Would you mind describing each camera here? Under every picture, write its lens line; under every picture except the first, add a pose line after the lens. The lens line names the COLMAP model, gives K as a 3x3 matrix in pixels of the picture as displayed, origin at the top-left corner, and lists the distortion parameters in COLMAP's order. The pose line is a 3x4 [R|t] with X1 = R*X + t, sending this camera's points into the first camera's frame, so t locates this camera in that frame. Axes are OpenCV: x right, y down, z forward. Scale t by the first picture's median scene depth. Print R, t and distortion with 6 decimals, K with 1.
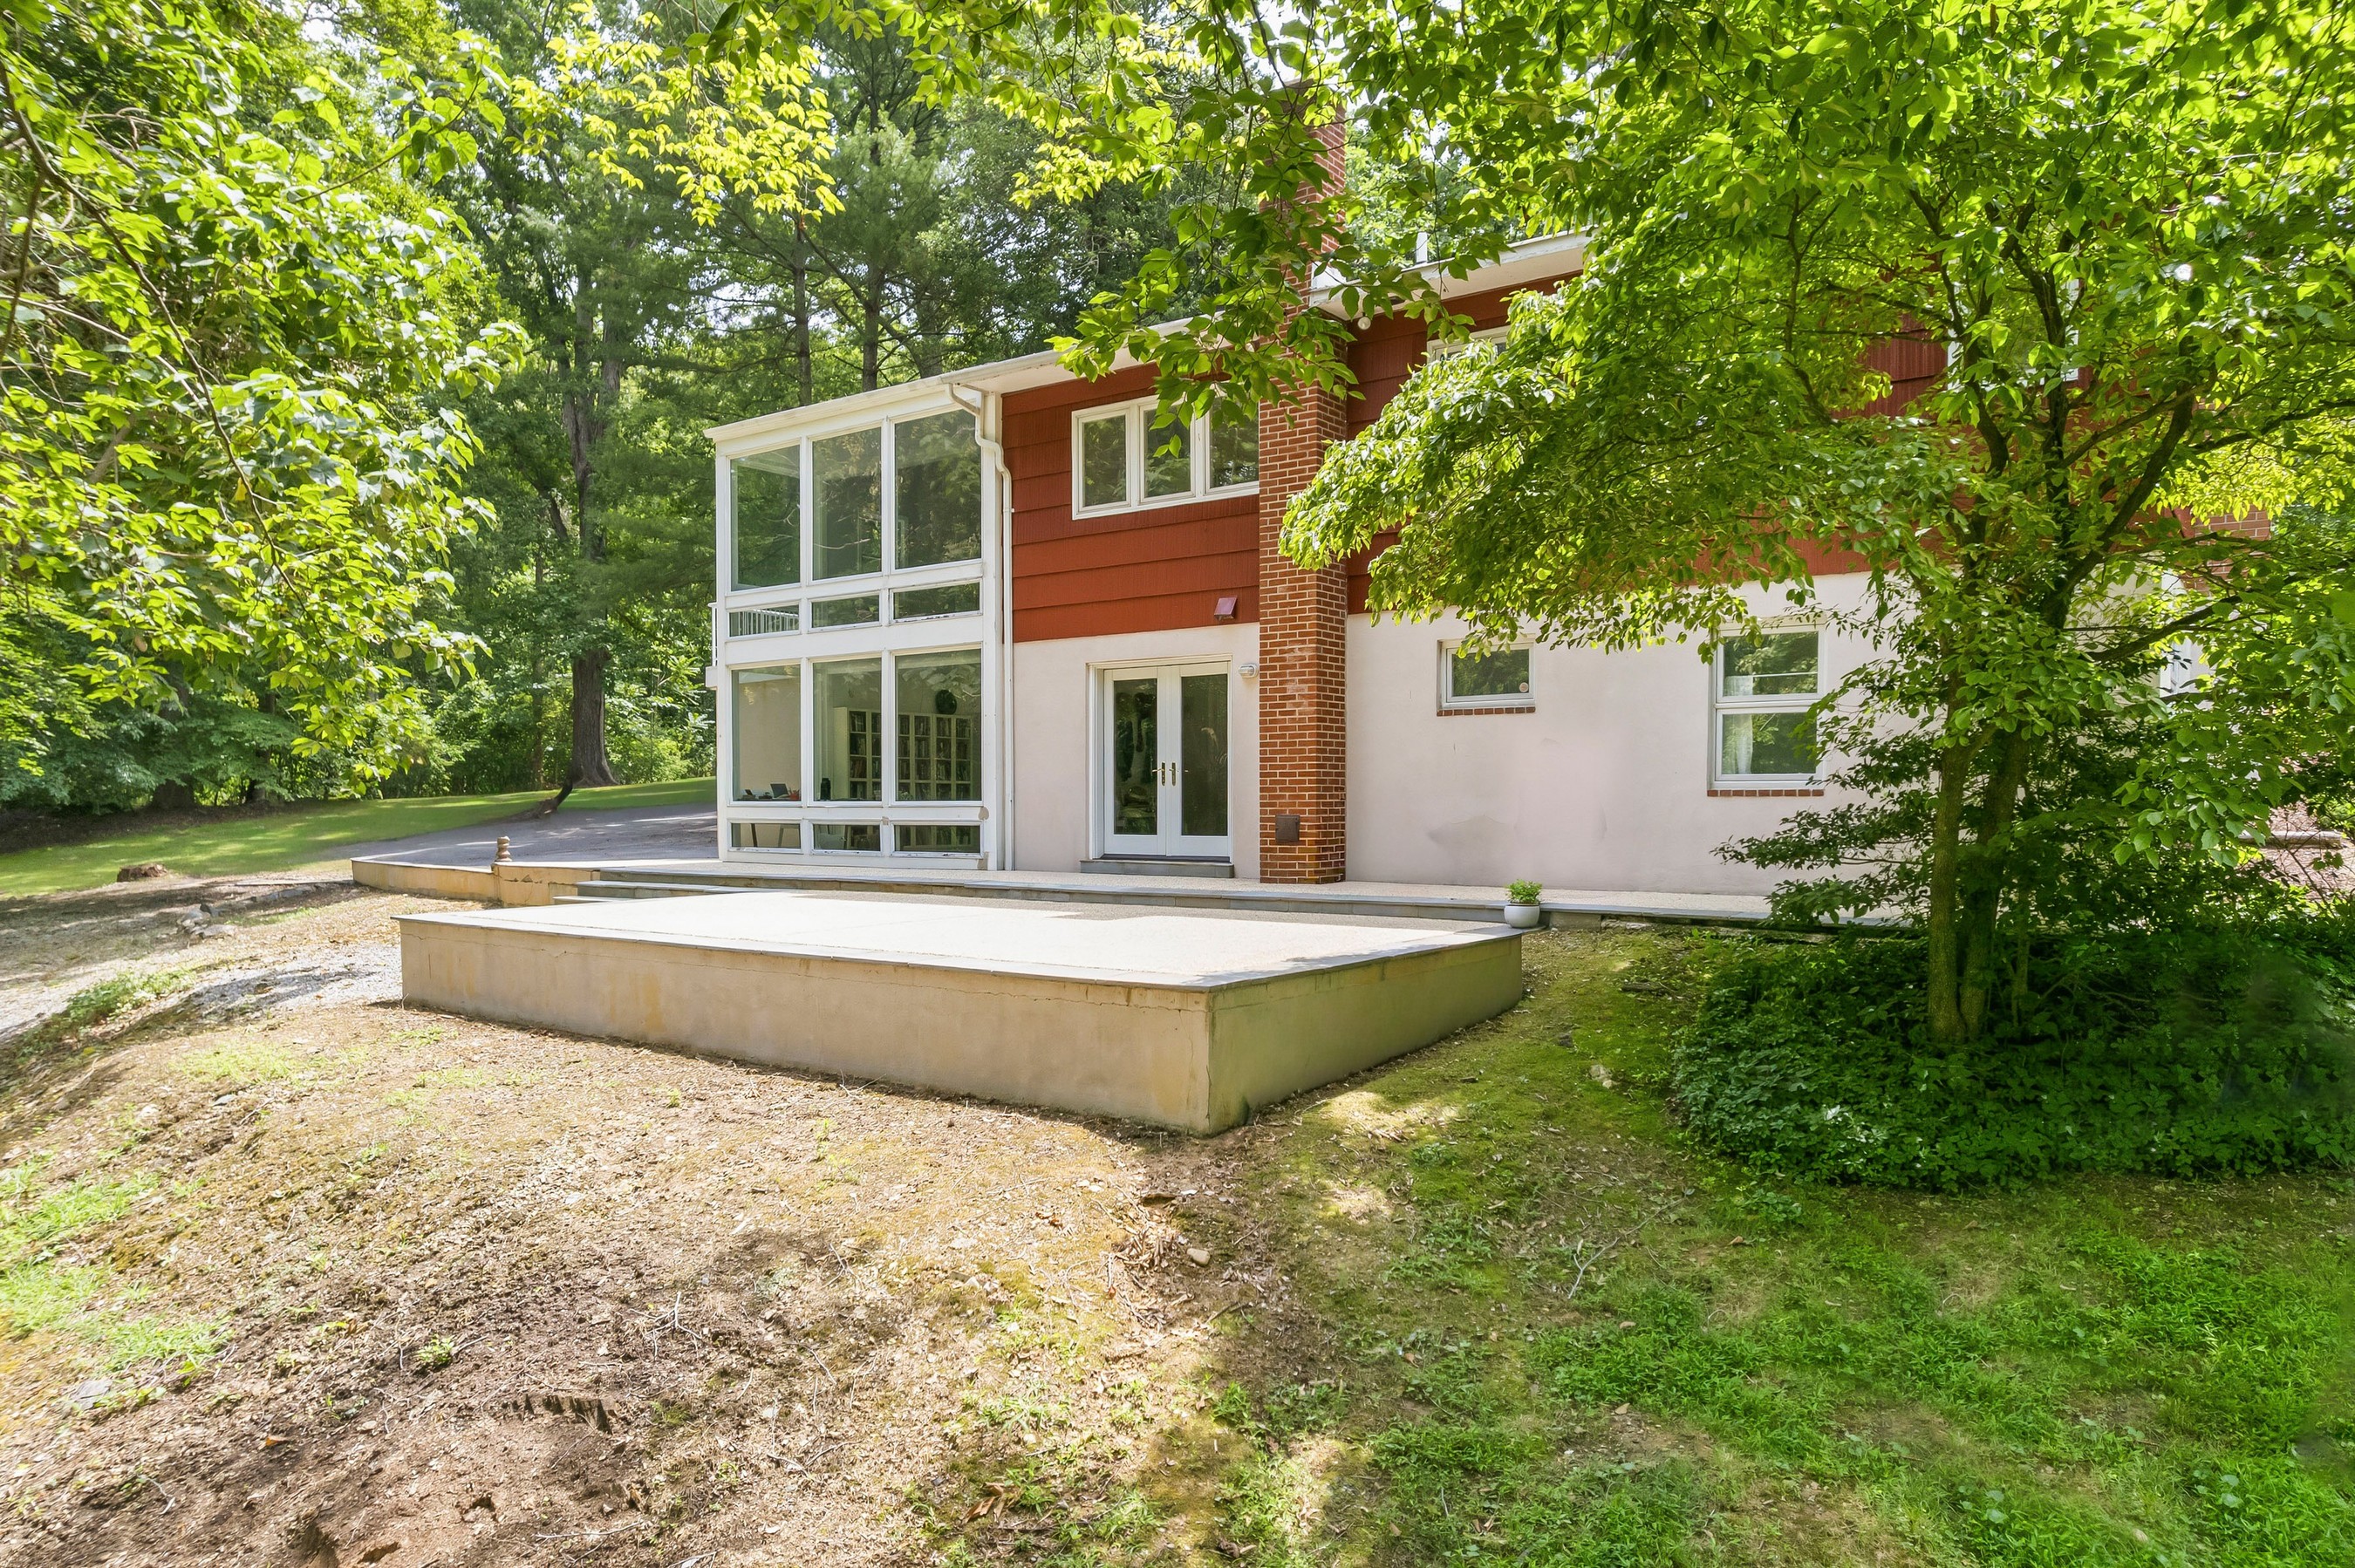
lens RADIAL K [[1504.6, 0, 1177.5], [0, 1504.6, 784.0], [0, 0, 1]] dist [-0.079814, 0.058912]
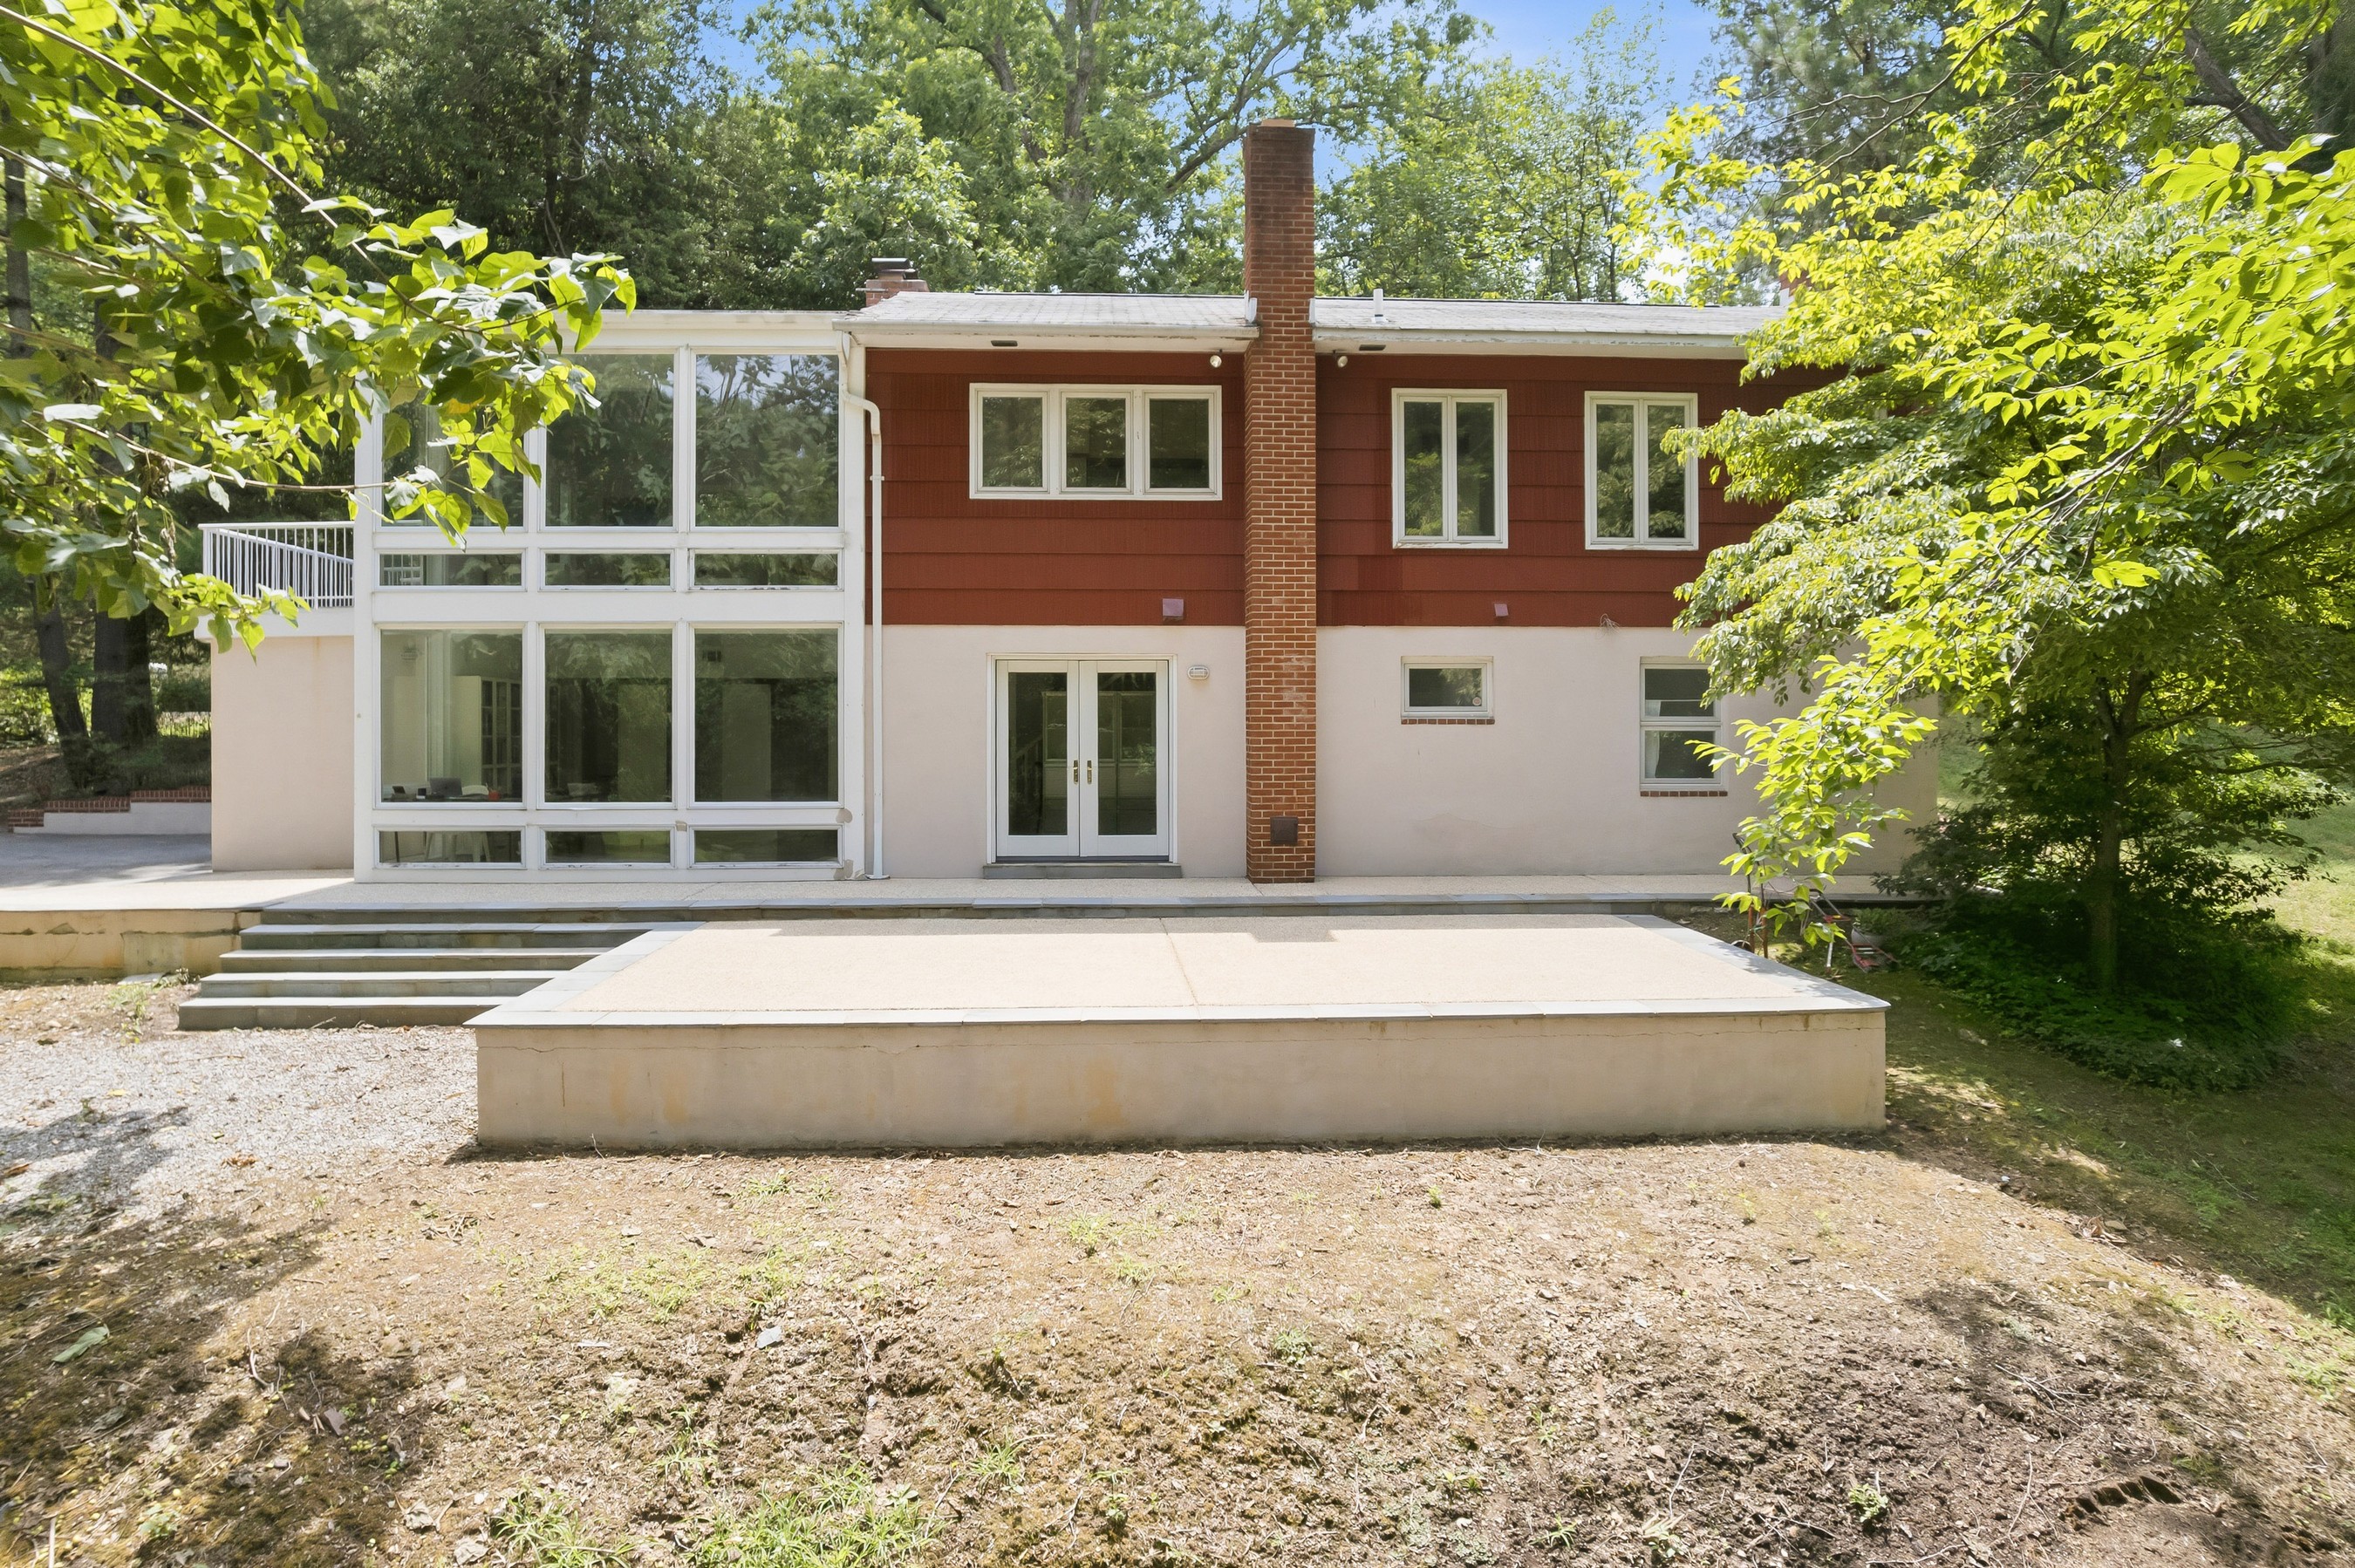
lens RADIAL K [[1504.6, 0, 1177.5], [0, 1504.6, 784.0], [0, 0, 1]] dist [-0.079814, 0.058912]
pose [[0.784026, 0.007076, 0.620688, -0.545595], [-0.005552, 0.999975, -0.004387, 0.004344], [-0.620703, -0.000007, 0.784045, 0.191860]]
